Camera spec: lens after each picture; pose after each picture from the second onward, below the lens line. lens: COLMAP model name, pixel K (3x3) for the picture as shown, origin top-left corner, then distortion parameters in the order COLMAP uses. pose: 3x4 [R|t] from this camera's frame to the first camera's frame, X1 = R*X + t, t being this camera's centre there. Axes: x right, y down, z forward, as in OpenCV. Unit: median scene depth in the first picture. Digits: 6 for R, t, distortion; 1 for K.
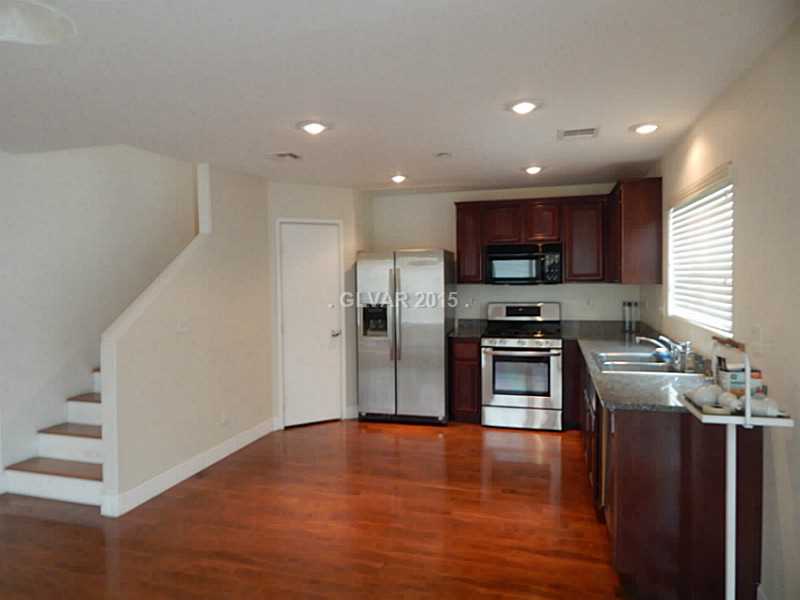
lens RADIAL K [[523.6, 0, 401.6], [0, 523.6, 293.8], [0, 0, 1]] dist [-0.005566, 0.000888]
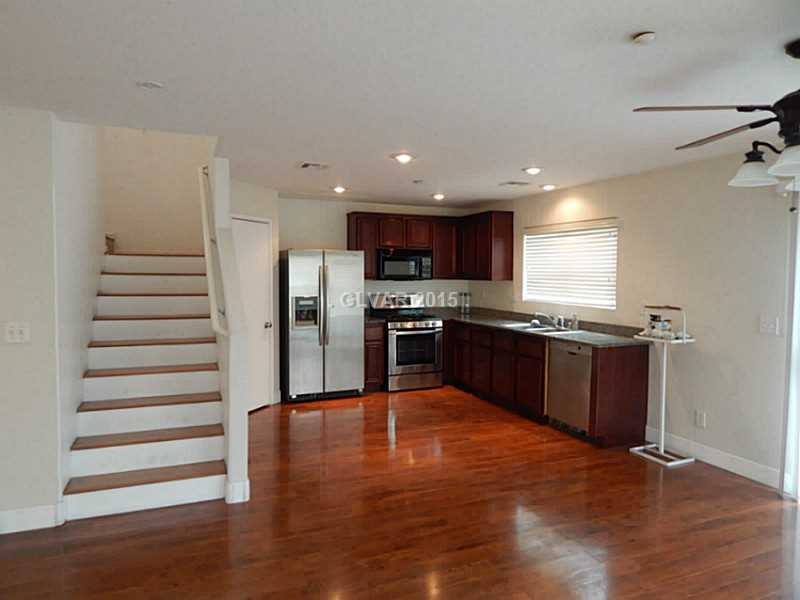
lens RADIAL K [[523.6, 0, 401.6], [0, 523.6, 293.8], [0, 0, 1]] dist [-0.005566, 0.000888]
pose [[0.778994, -0.010164, 0.626949, -0.605214], [0.004859, 0.999936, 0.010173, 0.002625], [-0.627012, -0.004879, 0.778994, -0.003177]]
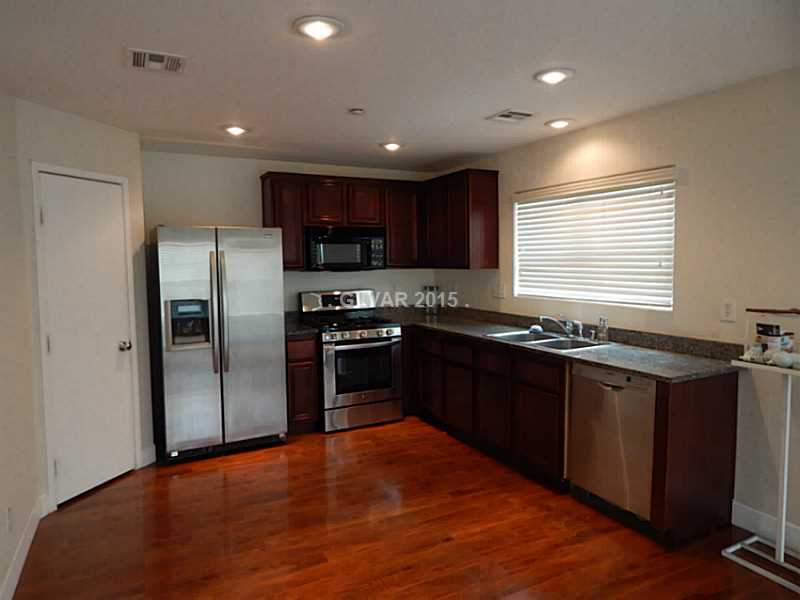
lens RADIAL K [[523.6, 0, 401.6], [0, 523.6, 293.8], [0, 0, 1]] dist [-0.005566, 0.000888]
pose [[0.726330, -0.040527, 0.686151, -0.338805], [0.024177, 0.999149, 0.033421, -0.005720], [-0.686921, -0.007686, 0.726691, 0.278248]]
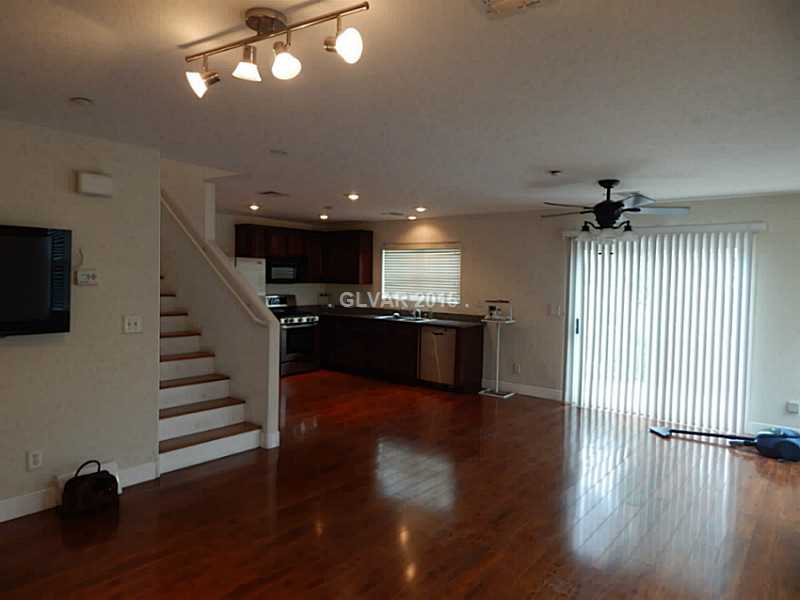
lens RADIAL K [[522.1, 0, 403.0], [0, 522.1, 293.7], [0, 0, 1]] dist [-0.007252, -0.002581]
pose [[0.387373, -0.009571, 0.921873, -1.086873], [0.005690, 0.999952, 0.007991, 0.002879], [-0.921905, 0.002149, 0.387409, 0.088253]]
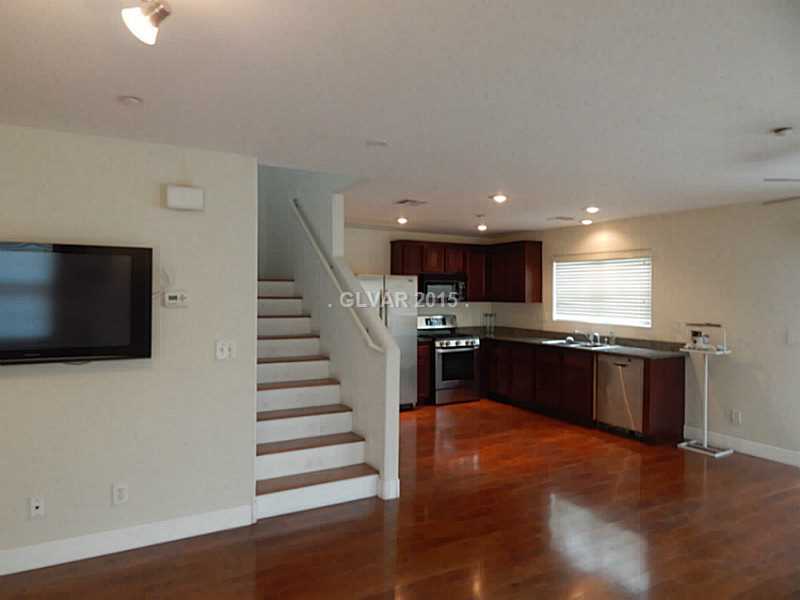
lens RADIAL K [[523.6, 0, 401.6], [0, 523.6, 293.8], [0, 0, 1]] dist [-0.005566, 0.000888]
pose [[0.699721, 0.014878, 0.714262, -0.885975], [0.008523, 0.999538, -0.029171, -0.000545], [-0.714366, 0.026499, 0.699271, 0.094086]]
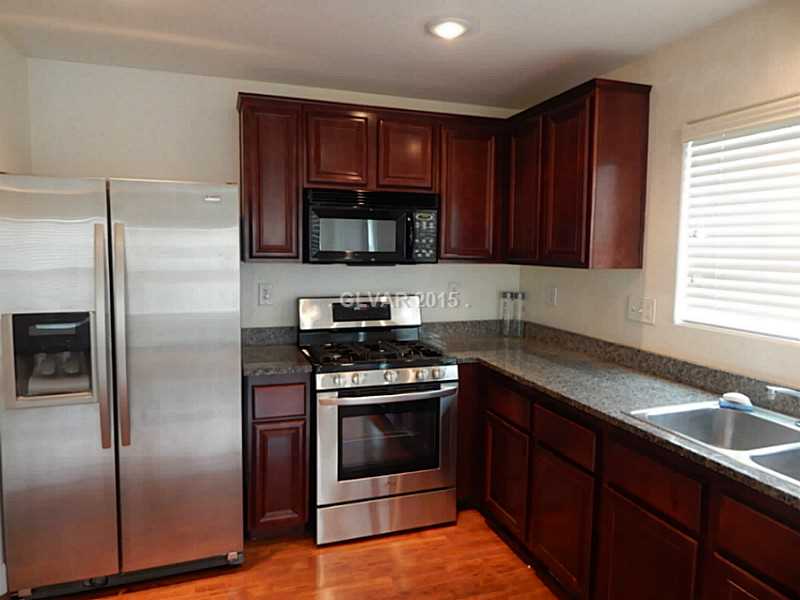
lens RADIAL K [[512.6, 0, 400.7], [0, 512.6, 290.9], [0, 0, 1]] dist [-0.023636, 0.000690]
pose [[0.825015, -0.023035, 0.564642, -0.049728], [-0.004793, 0.998848, 0.047752, -0.016452], [-0.565091, -0.042102, 0.823954, 0.555961]]
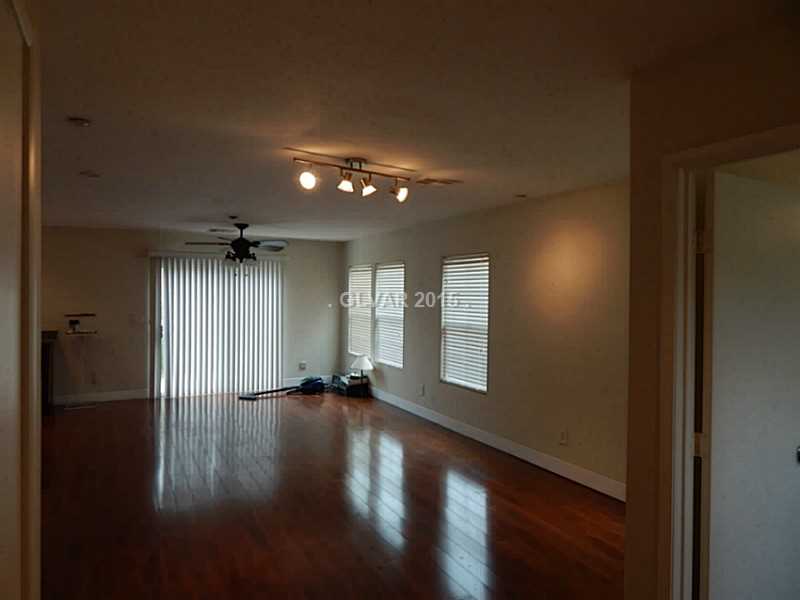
lens RADIAL K [[512.6, 0, 400.7], [0, 512.6, 290.9], [0, 0, 1]] dist [-0.023636, 0.000690]
pose [[-0.709521, 0.005649, 0.704662, -1.281628], [0.024864, 0.999546, 0.017022, -0.030077], [-0.704246, 0.029598, -0.709339, 0.731329]]
